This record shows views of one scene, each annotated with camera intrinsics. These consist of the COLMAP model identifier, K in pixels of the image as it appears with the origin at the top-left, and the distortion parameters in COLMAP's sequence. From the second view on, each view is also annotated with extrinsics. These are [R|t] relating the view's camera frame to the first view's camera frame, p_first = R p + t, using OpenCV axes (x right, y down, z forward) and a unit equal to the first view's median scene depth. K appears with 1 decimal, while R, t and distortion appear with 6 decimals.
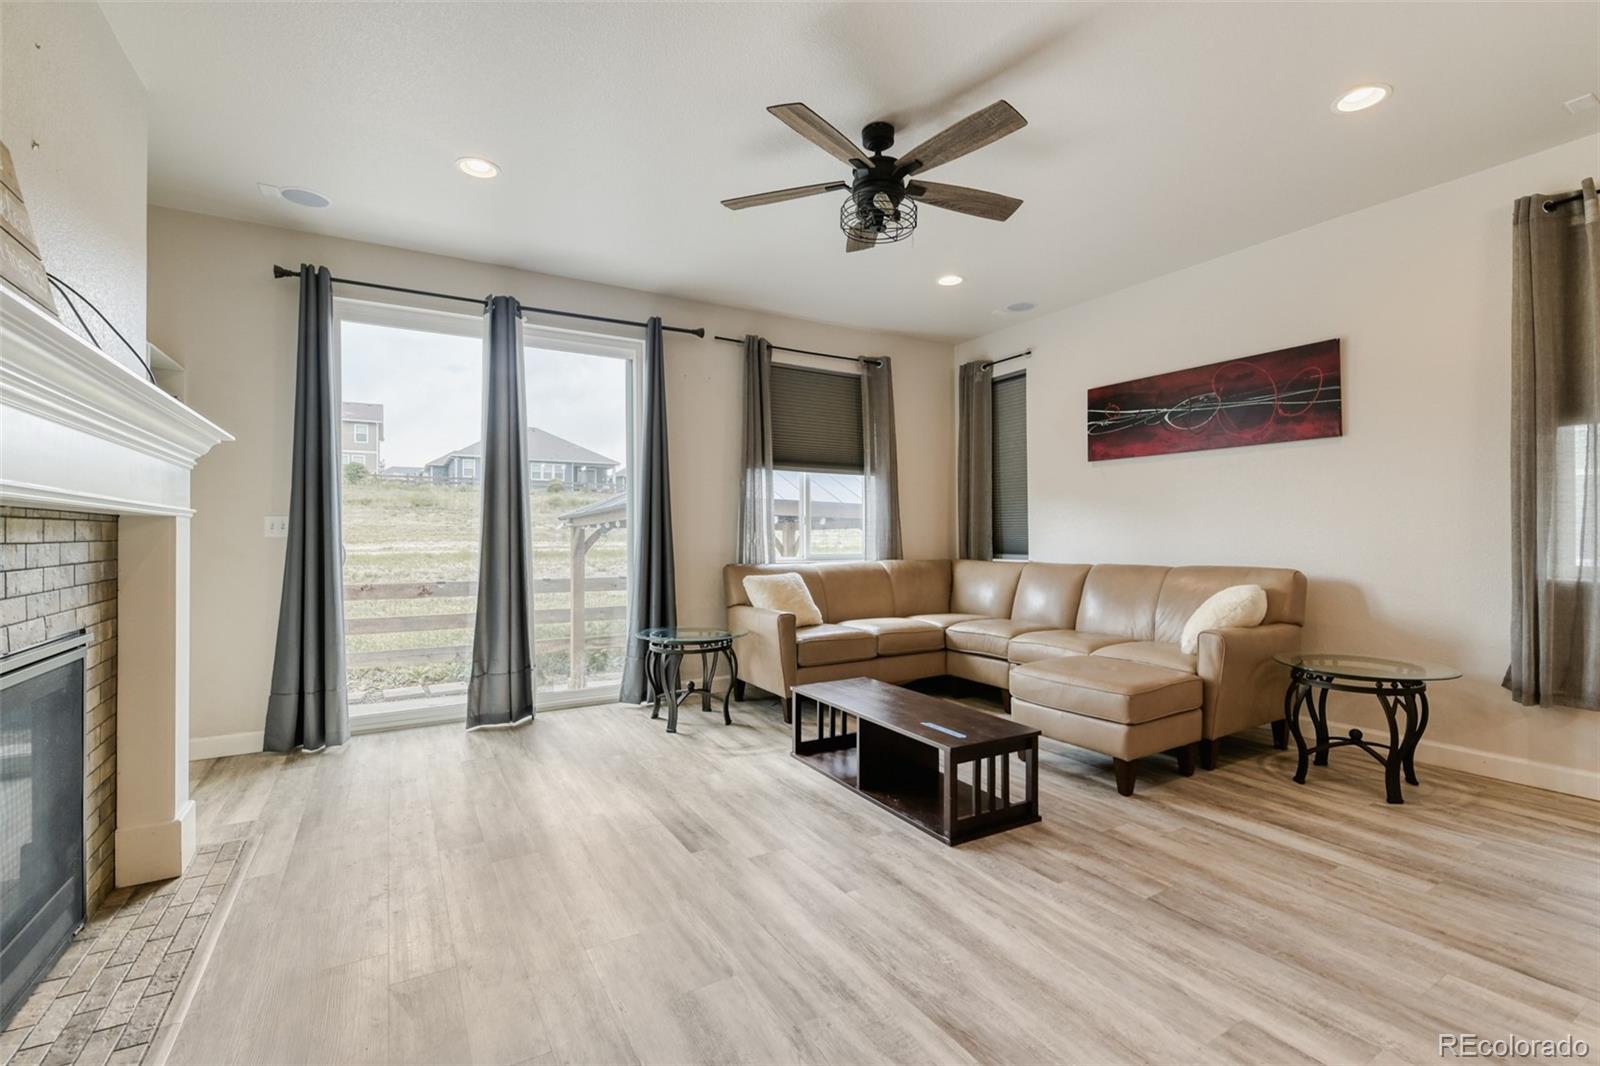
lens RADIAL K [[706.1, 0, 821.0], [0, 706.1, 537.8], [0, 0, 1]] dist [-0.004183, -0.007435]
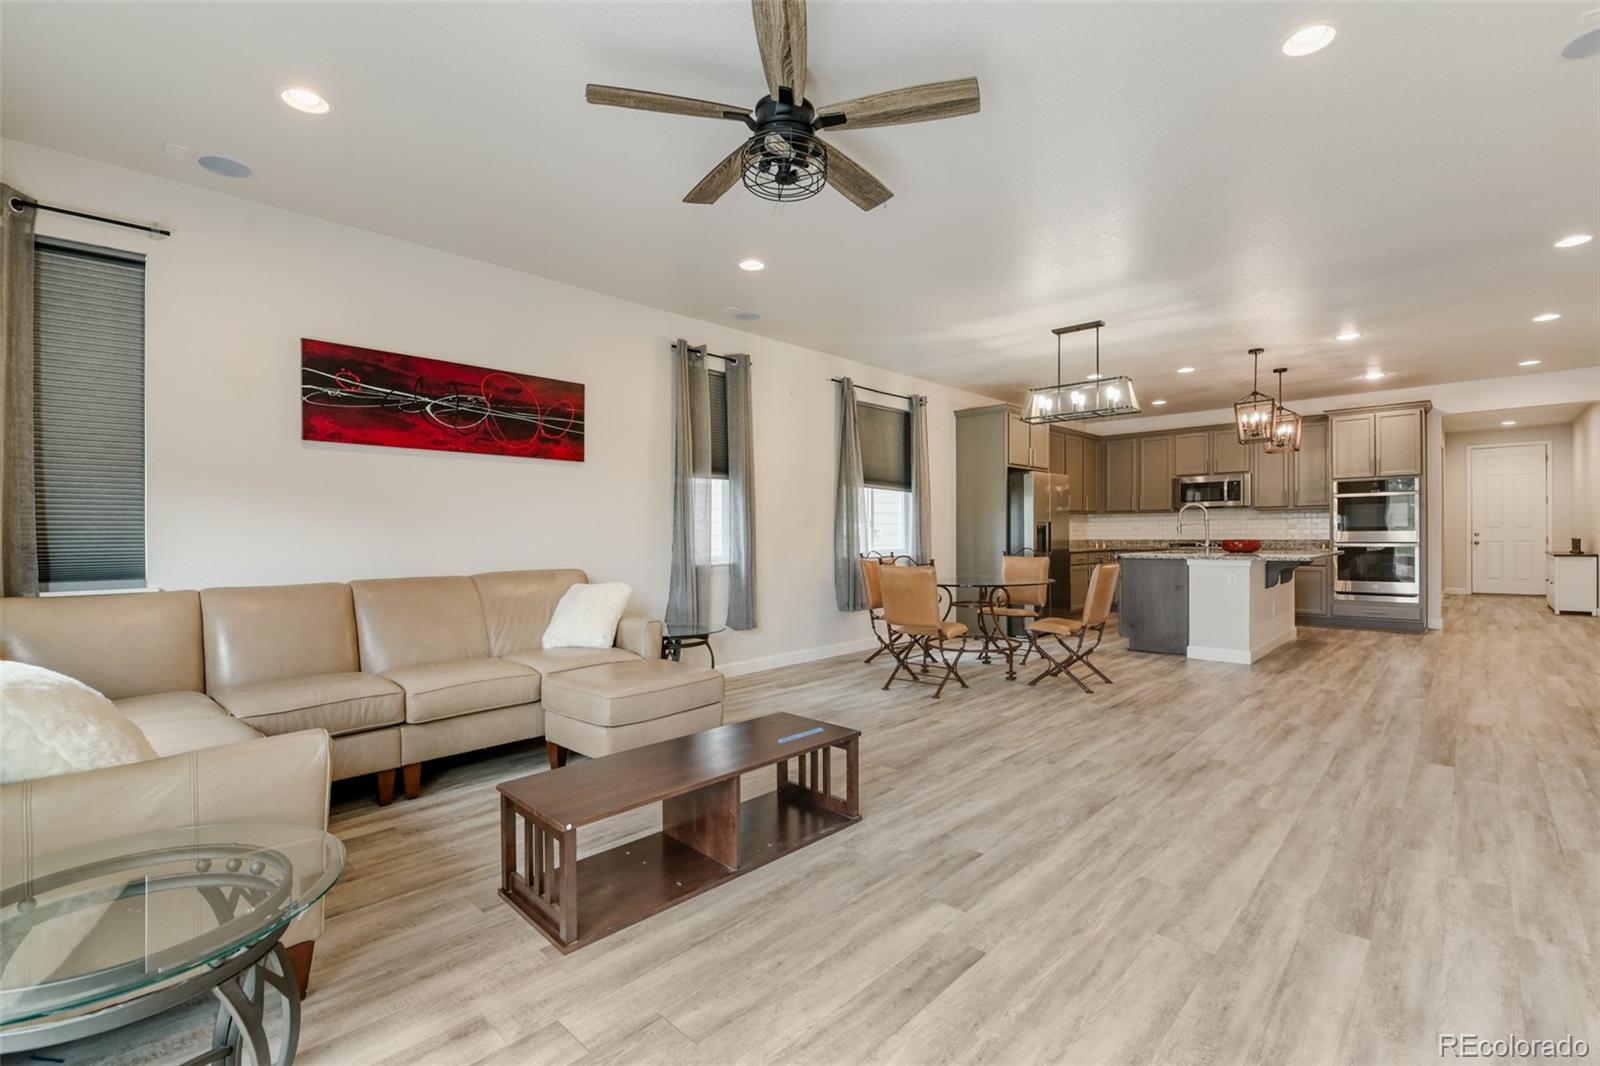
lens RADIAL K [[706.1, 0, 803.9], [0, 706.1, 547.3], [0, 0, 1]] dist [-0.004183, -0.007435]
pose [[-0.256314, -0.012093, 0.966518, -0.483887], [0.012048, 0.999804, 0.015705, -0.005079], [-0.966518, 0.015670, -0.256118, 0.770079]]
